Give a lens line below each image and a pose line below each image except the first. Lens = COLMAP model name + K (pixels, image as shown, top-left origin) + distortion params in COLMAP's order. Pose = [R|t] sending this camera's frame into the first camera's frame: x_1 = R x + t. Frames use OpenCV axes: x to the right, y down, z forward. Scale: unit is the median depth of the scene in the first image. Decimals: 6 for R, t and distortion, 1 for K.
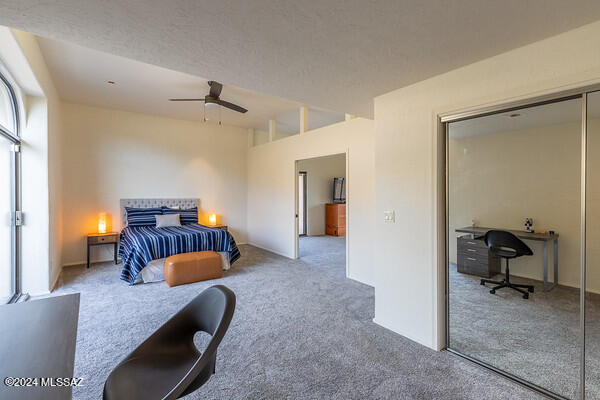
lens RADIAL K [[271.2, 0, 301.5], [0, 271.2, 195.9], [0, 0, 1]] dist [0.002462, 0.000703]
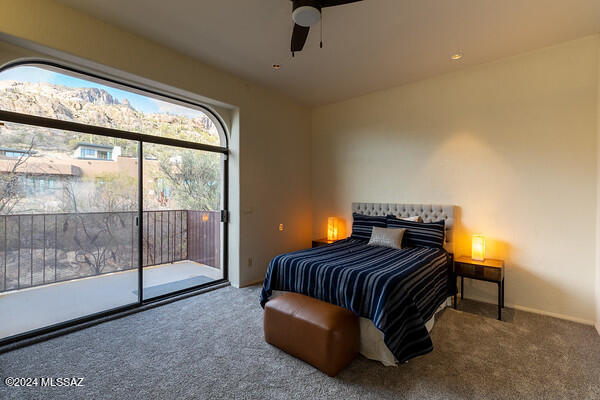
lens RADIAL K [[271.2, 0, 301.5], [0, 271.2, 195.9], [0, 0, 1]] dist [0.002462, 0.000703]
pose [[0.214708, 0.001604, -0.976677, 0.116091], [-0.013988, 0.999901, -0.001433, -0.006198], [0.976578, 0.013970, 0.214710, 0.649969]]
